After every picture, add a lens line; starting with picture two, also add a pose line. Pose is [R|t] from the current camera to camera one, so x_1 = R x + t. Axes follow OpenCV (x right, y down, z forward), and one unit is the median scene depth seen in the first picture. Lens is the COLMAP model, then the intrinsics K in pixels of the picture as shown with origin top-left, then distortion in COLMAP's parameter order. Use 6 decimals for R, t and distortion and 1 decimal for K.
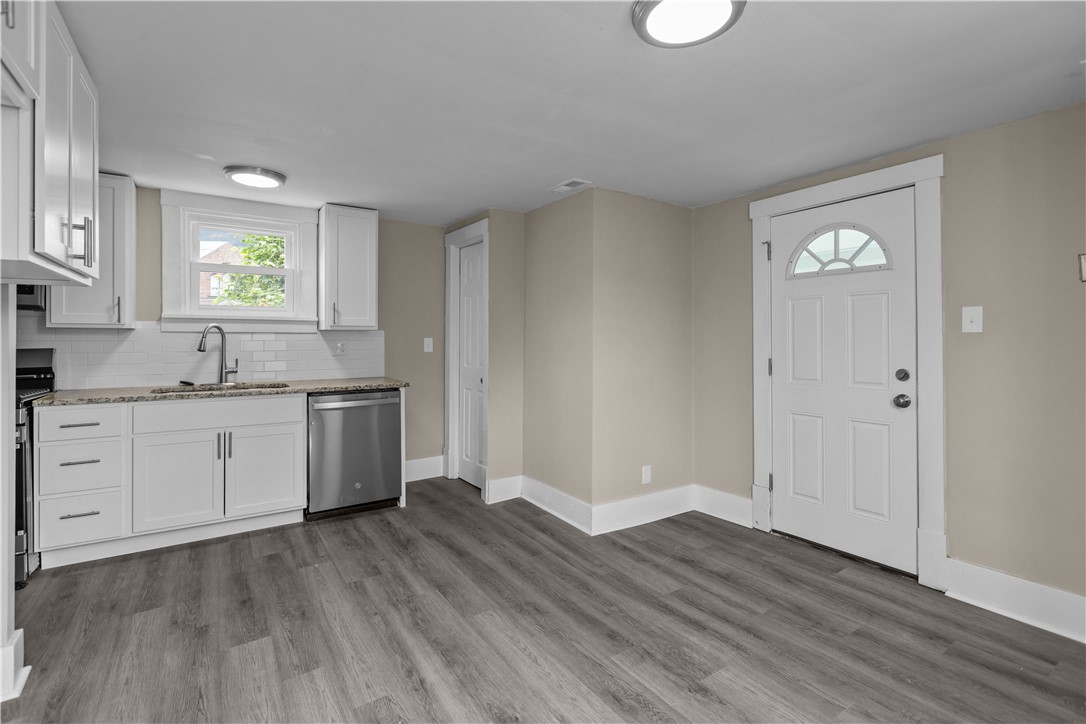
lens RADIAL K [[504.2, 0, 543.2], [0, 504.2, 340.9], [0, 0, 1]] dist [-0.008497, -0.000201]
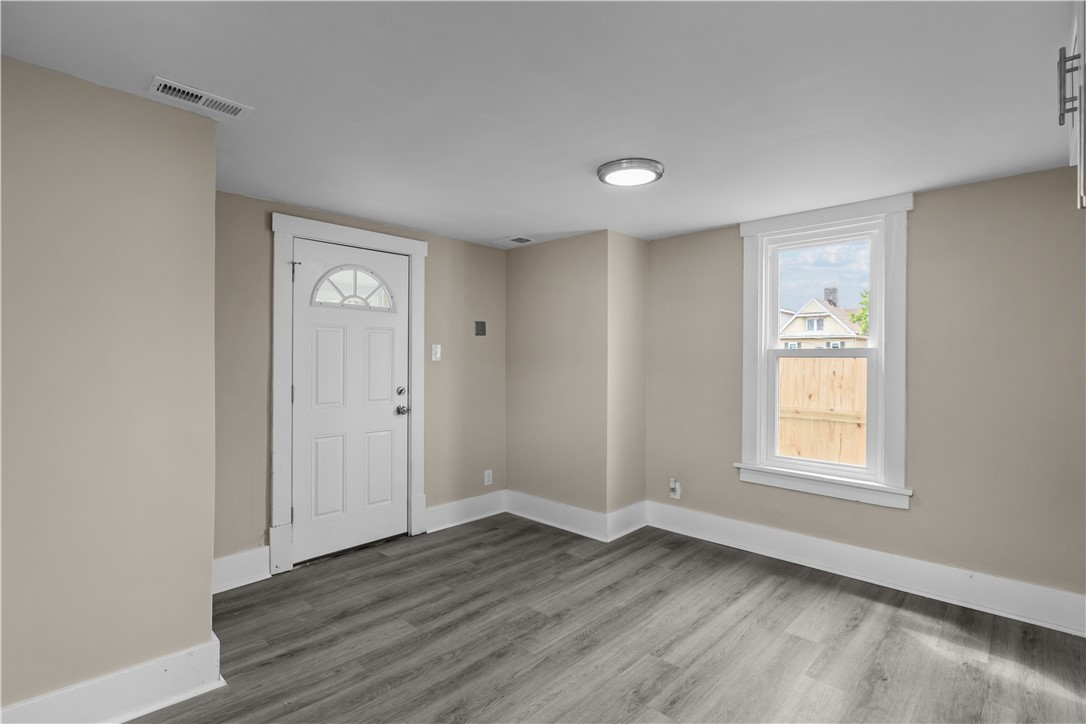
lens RADIAL K [[513.1, 0, 549.4], [0, 513.1, 359.4], [0, 0, 1]] dist [-0.013047, 0.000724]
pose [[-0.226315, 0.001143, 0.974054, -0.728424], [-0.002140, 0.999996, -0.001671, -0.016840], [-0.974052, -0.002463, -0.226312, 0.909102]]
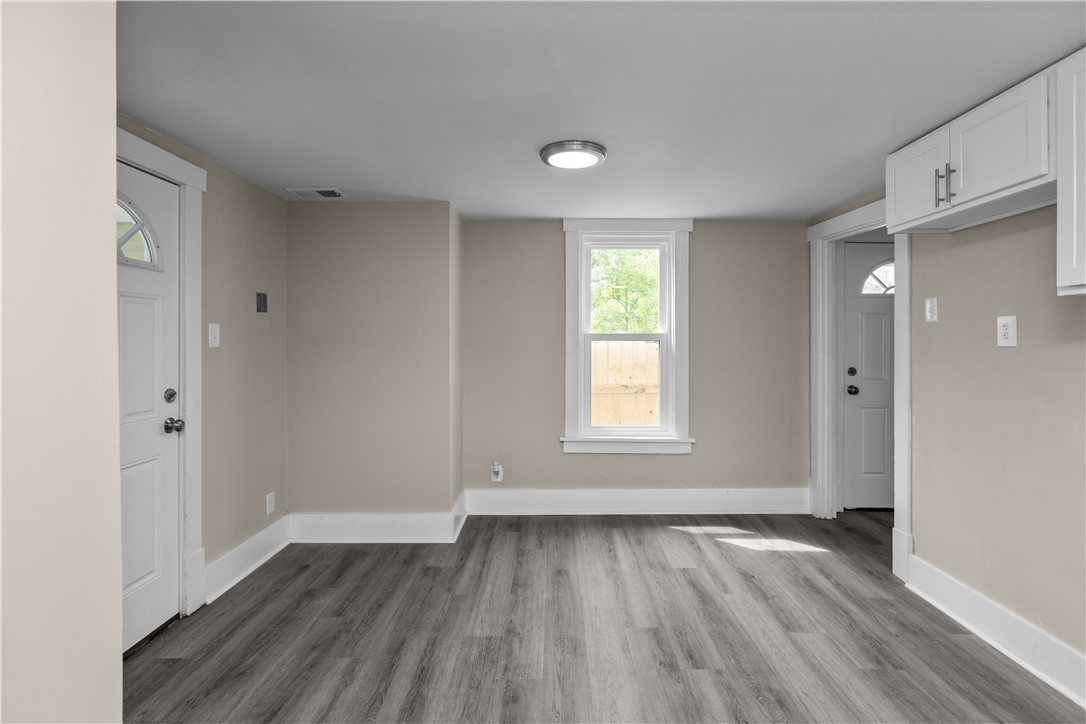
lens RADIAL K [[504.2, 0, 551.3], [0, 504.2, 344.7], [0, 0, 1]] dist [-0.008497, -0.000201]
pose [[-0.833521, 0.000821, 0.552487, -0.316265], [0.004722, 0.999973, 0.005638, -0.022905], [-0.552467, 0.007309, -0.833502, 1.340472]]
